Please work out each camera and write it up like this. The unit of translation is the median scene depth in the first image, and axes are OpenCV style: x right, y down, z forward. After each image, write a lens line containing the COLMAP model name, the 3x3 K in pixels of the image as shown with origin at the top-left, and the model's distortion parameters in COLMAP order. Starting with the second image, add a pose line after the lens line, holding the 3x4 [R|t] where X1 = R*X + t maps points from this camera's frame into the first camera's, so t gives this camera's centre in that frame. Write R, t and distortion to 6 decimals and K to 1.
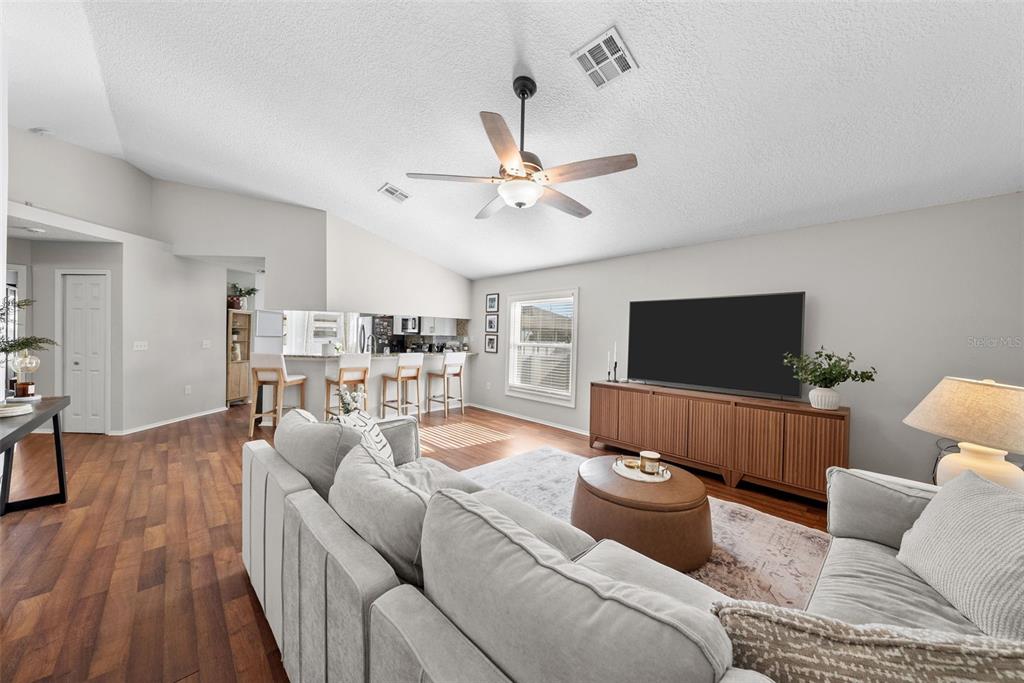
lens RADIAL K [[349.1, 0, 514.8], [0, 349.1, 341.4], [0, 0, 1]] dist [-0.003792, -0.000012]
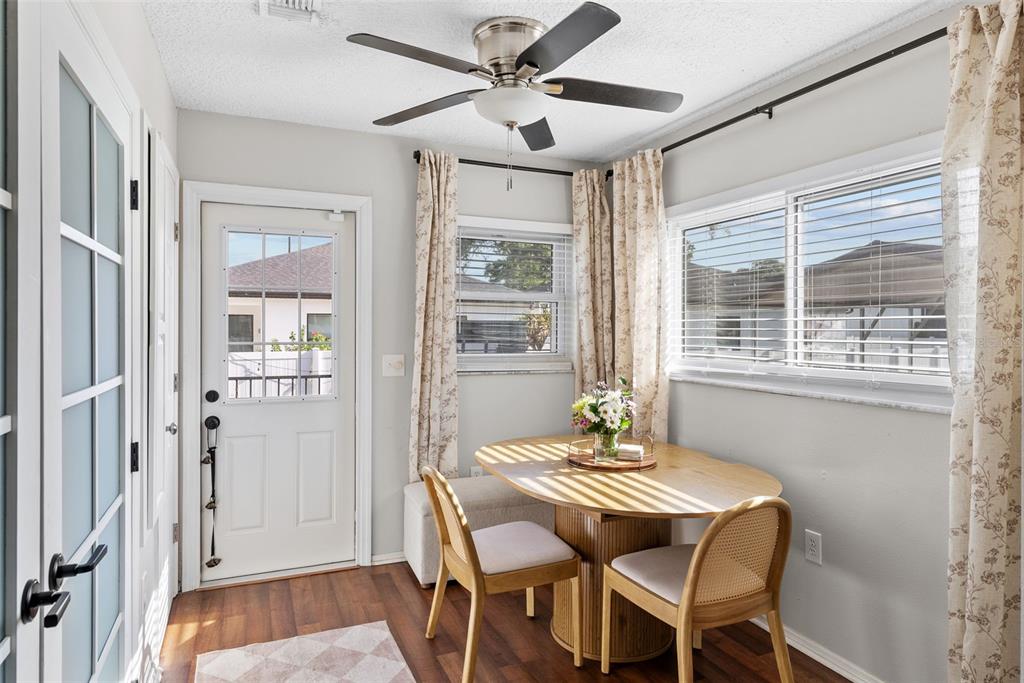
lens RADIAL K [[639.9, 0, 517.7], [0, 639.9, 331.7], [0, 0, 1]] dist [0.007225, 0.005240]
pose [[0.925588, -0.017172, -0.378142, -0.707733], [0.010193, 0.999739, -0.020451, -0.025666], [0.378394, 0.015074, 0.925522, 1.180500]]
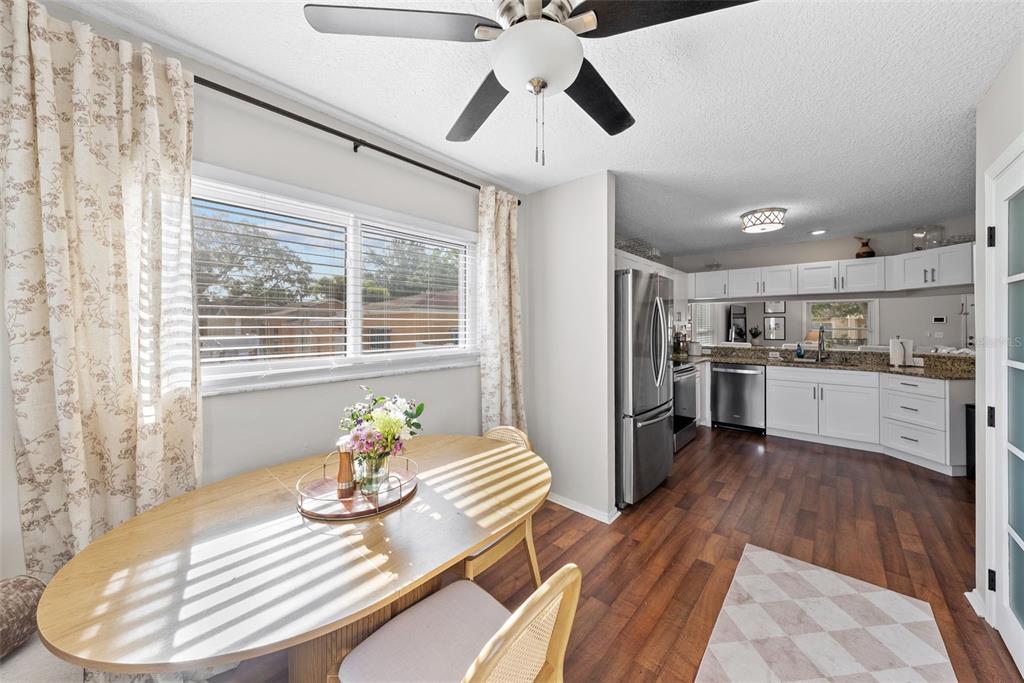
lens RADIAL K [[349.1, 0, 530.6], [0, 349.1, 324.5], [0, 0, 1]] dist [-0.003792, -0.000012]
pose [[-0.070320, -0.022246, 0.997276, -0.997496], [0.009443, 0.999692, 0.022965, -0.040952], [-0.997480, 0.011032, -0.070088, 1.512201]]
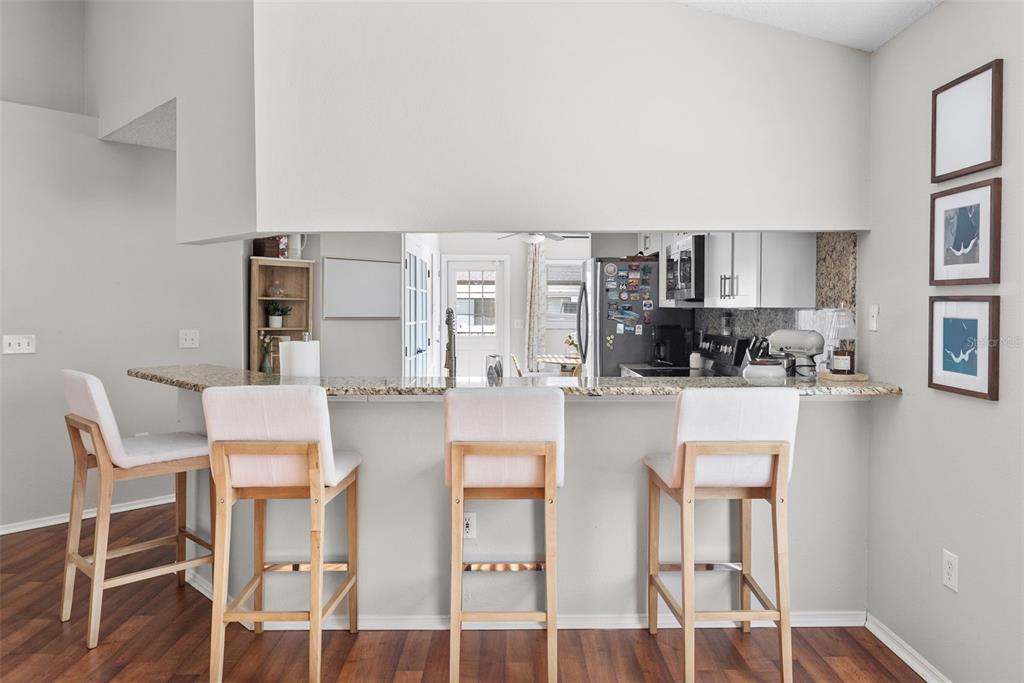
lens RADIAL K [[695.6, 0, 526.4], [0, 695.6, 311.3], [0, 0, 1]] dist [0.008237, -0.001145]
pose [[0.729847, -0.018636, -0.683357, 0.017781], [0.007409, 0.999785, -0.019353, -0.006117], [0.683571, 0.009061, 0.729828, 0.577803]]
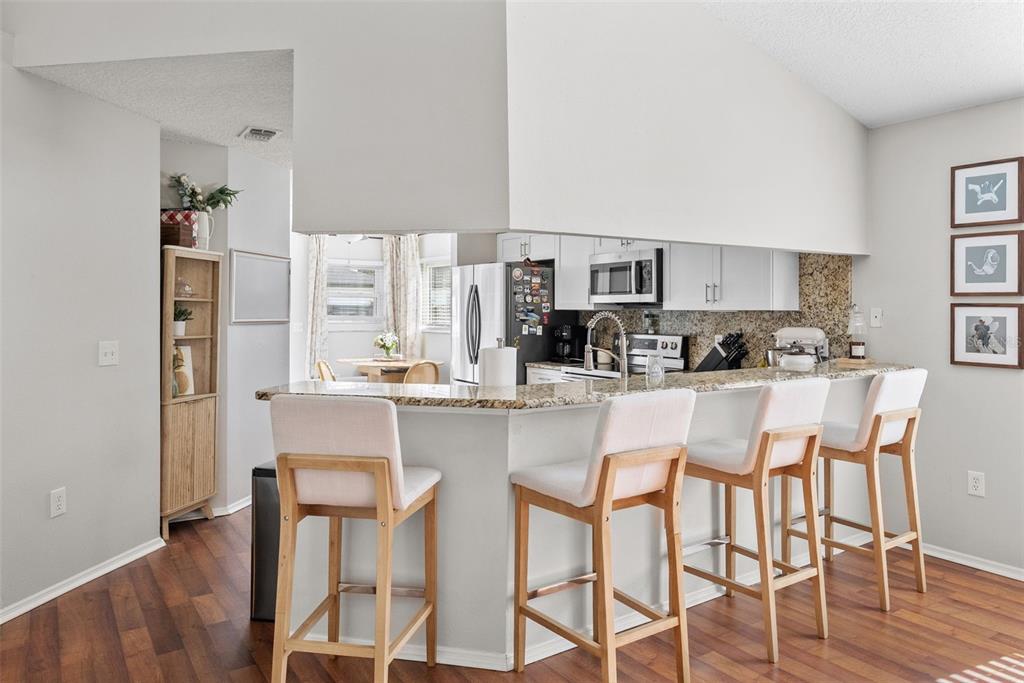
lens RADIAL K [[695.6, 0, 520.0], [0, 695.6, 297.0], [0, 0, 1]] dist [0.008237, -0.001145]
pose [[0.984153, -0.024416, -0.175631, -0.344789], [0.018649, 0.999234, -0.034408, -0.012391], [0.176337, 0.030587, 0.983855, 0.373165]]
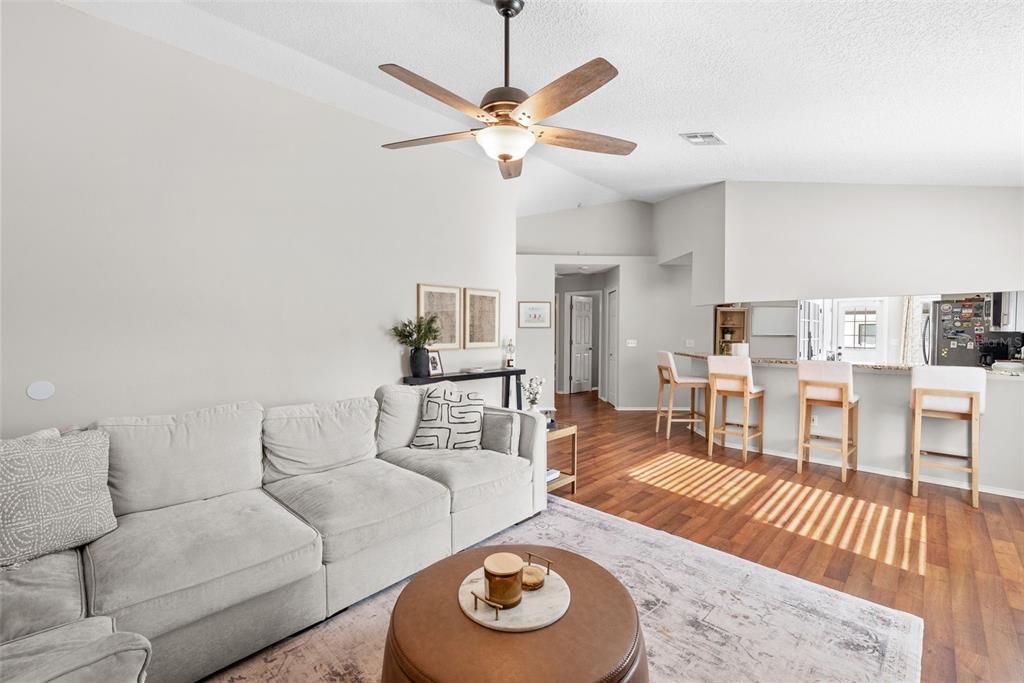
lens RADIAL K [[449.3, 0, 510.7], [0, 449.3, 339.7], [0, 0, 1]] dist [-0.002368, 0.001250]
pose [[0.036283, 0.000053, -0.999342, 0.382077], [-0.017060, 0.999854, -0.000566, 0.005956], [0.999196, 0.017069, 0.036279, 0.370749]]
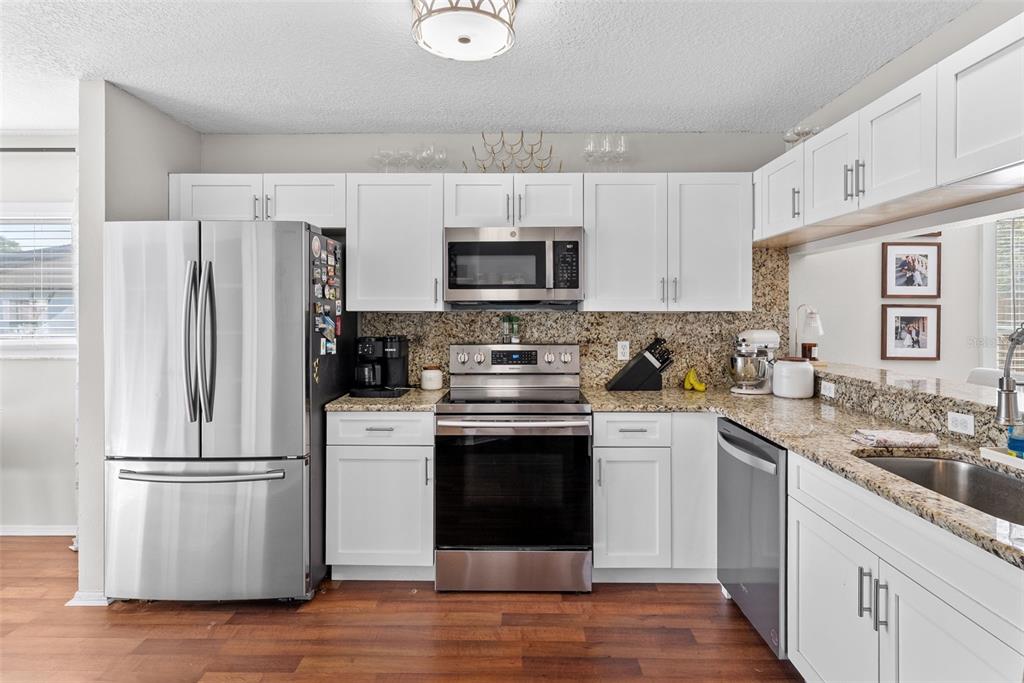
lens RADIAL K [[530.0, 0, 502.3], [0, 530.0, 311.6], [0, 0, 1]] dist [0.007521, 0.000717]
pose [[0.713413, -0.024549, 0.700314, -0.694638], [0.025024, 0.999641, 0.009550, -0.027702], [-0.700297, 0.010712, 0.713771, 0.922479]]
